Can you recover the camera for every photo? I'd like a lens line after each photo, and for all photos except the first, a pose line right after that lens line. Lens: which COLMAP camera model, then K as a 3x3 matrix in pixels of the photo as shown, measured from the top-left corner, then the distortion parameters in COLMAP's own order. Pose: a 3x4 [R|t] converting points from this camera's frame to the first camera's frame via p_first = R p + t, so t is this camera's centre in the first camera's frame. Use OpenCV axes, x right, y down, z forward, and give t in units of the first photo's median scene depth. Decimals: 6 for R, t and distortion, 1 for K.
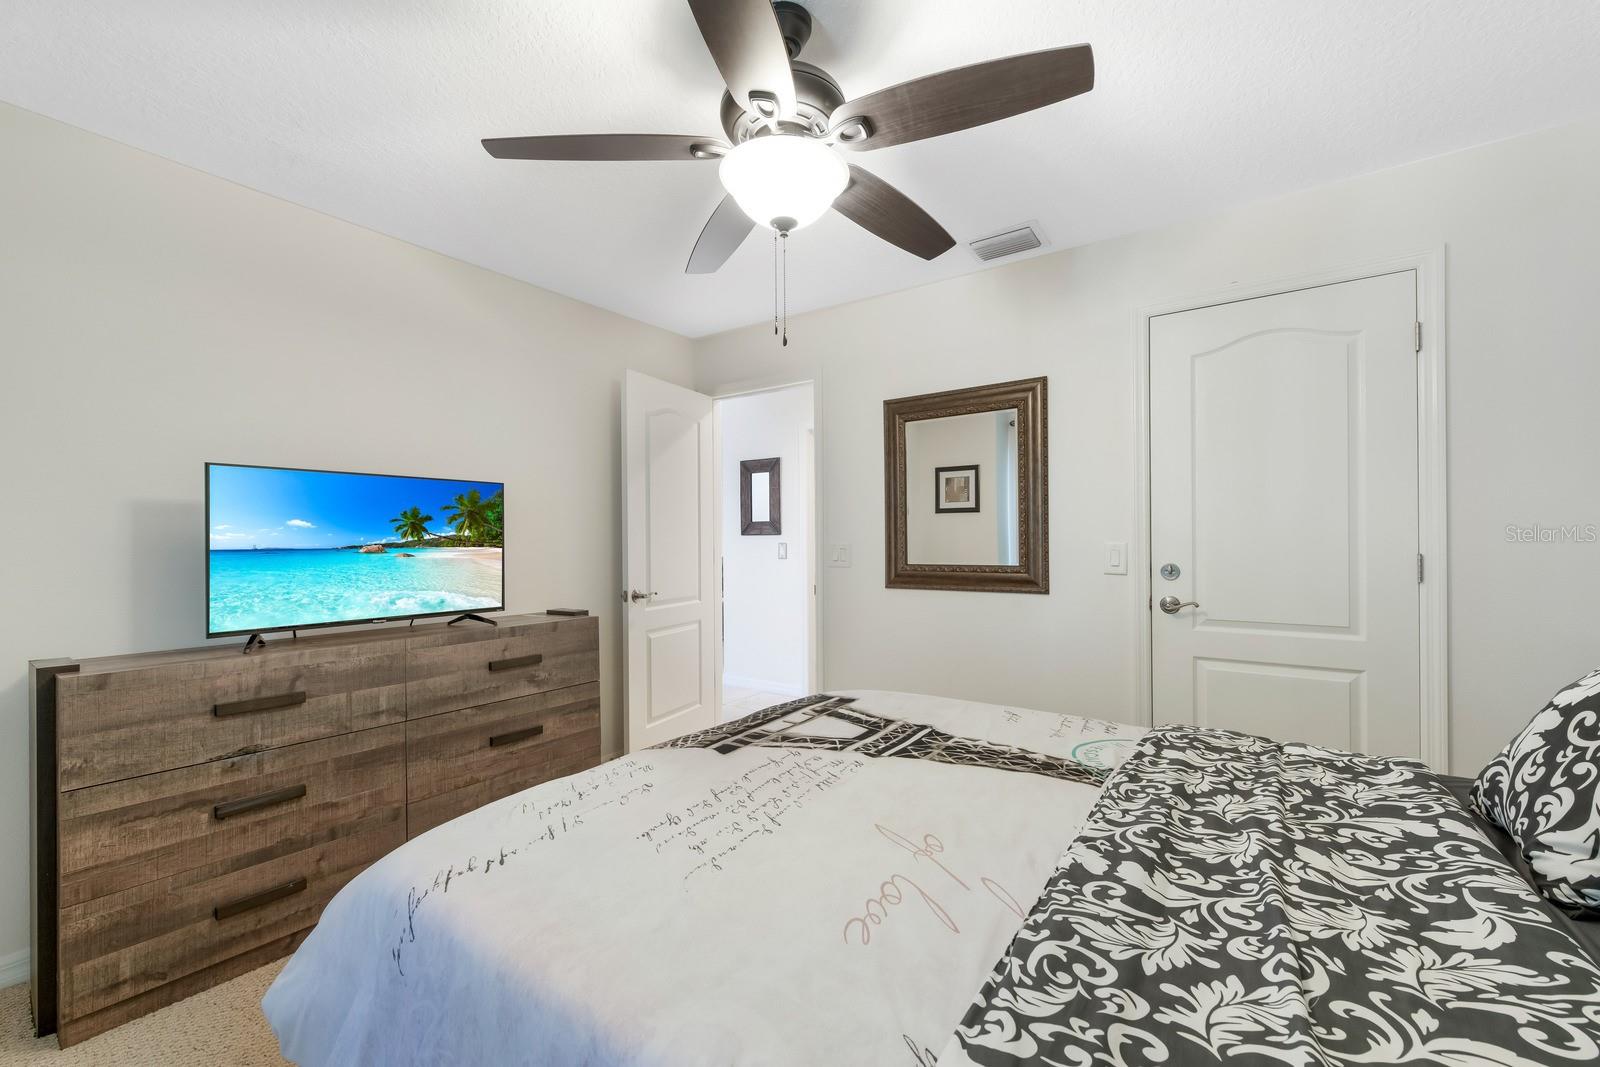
lens RADIAL K [[657.3, 0, 800.5], [0, 657.3, 534.0], [0, 0, 1]] dist [-0.000624, -0.000010]
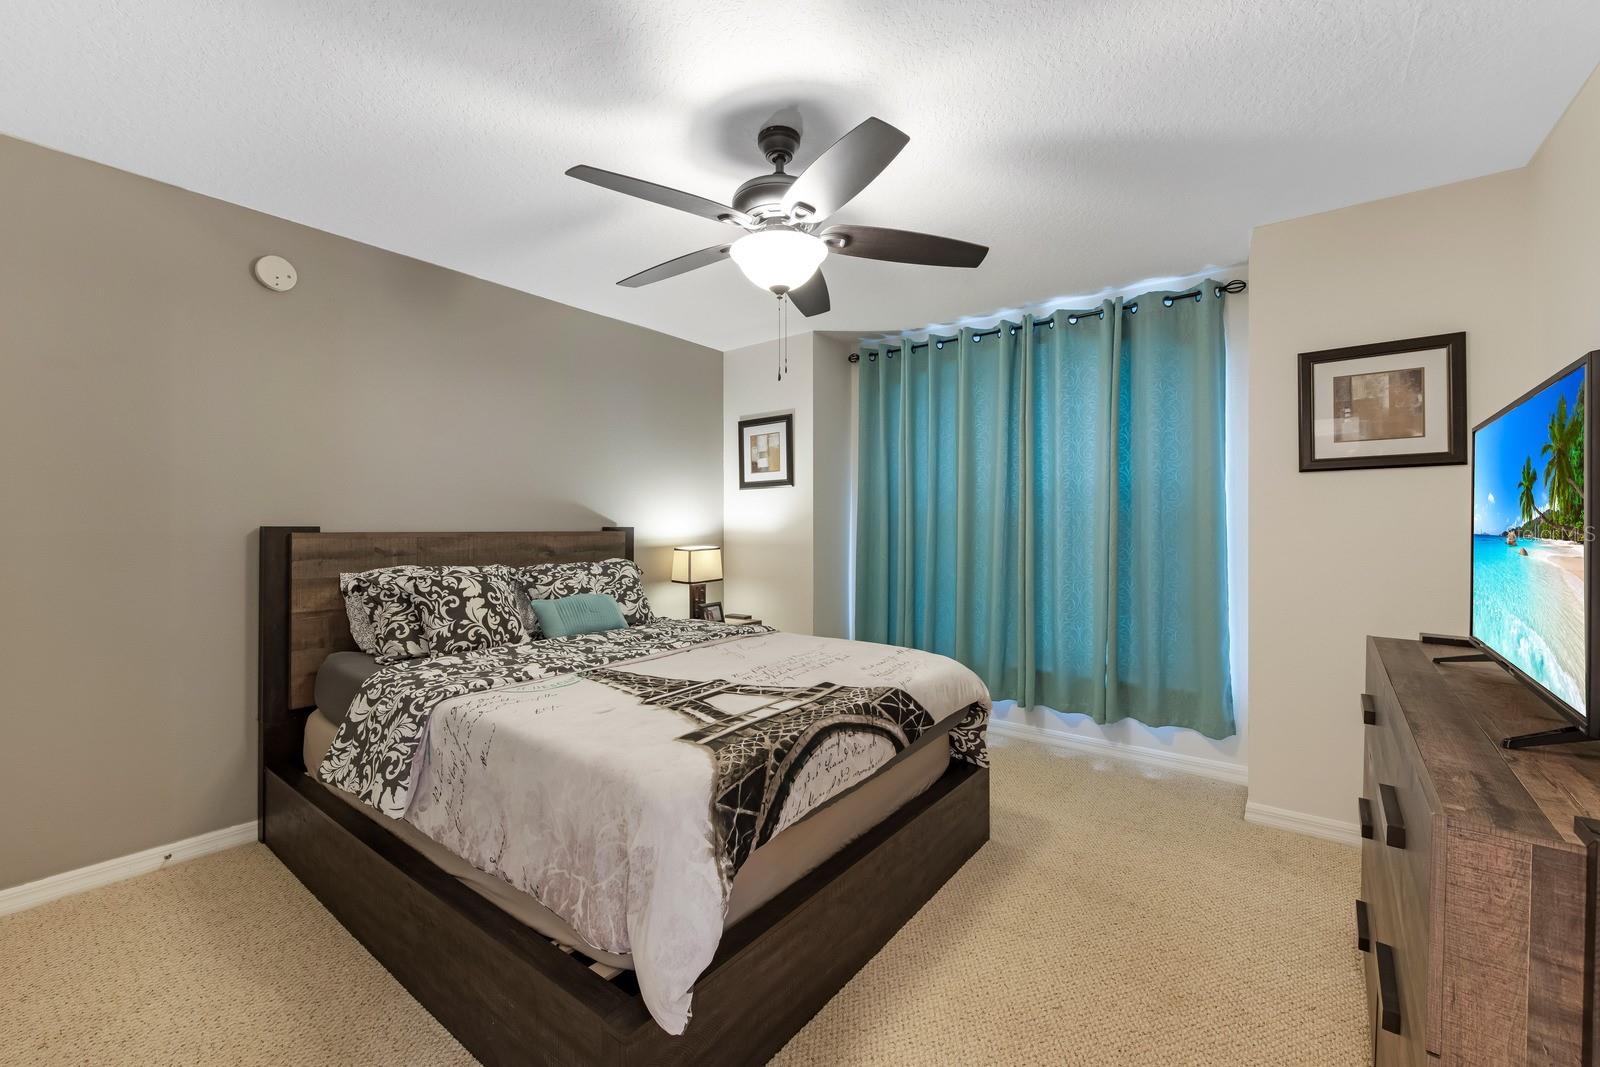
lens RADIAL K [[657.3, 0, 801.1], [0, 657.3, 527.6], [0, 0, 1]] dist [-0.000624, -0.000010]
pose [[-0.999154, 0.008340, 0.040280, -0.100523], [0.008448, 0.999961, 0.002516, 0.006577], [-0.040257, 0.002855, -0.999185, 1.952370]]
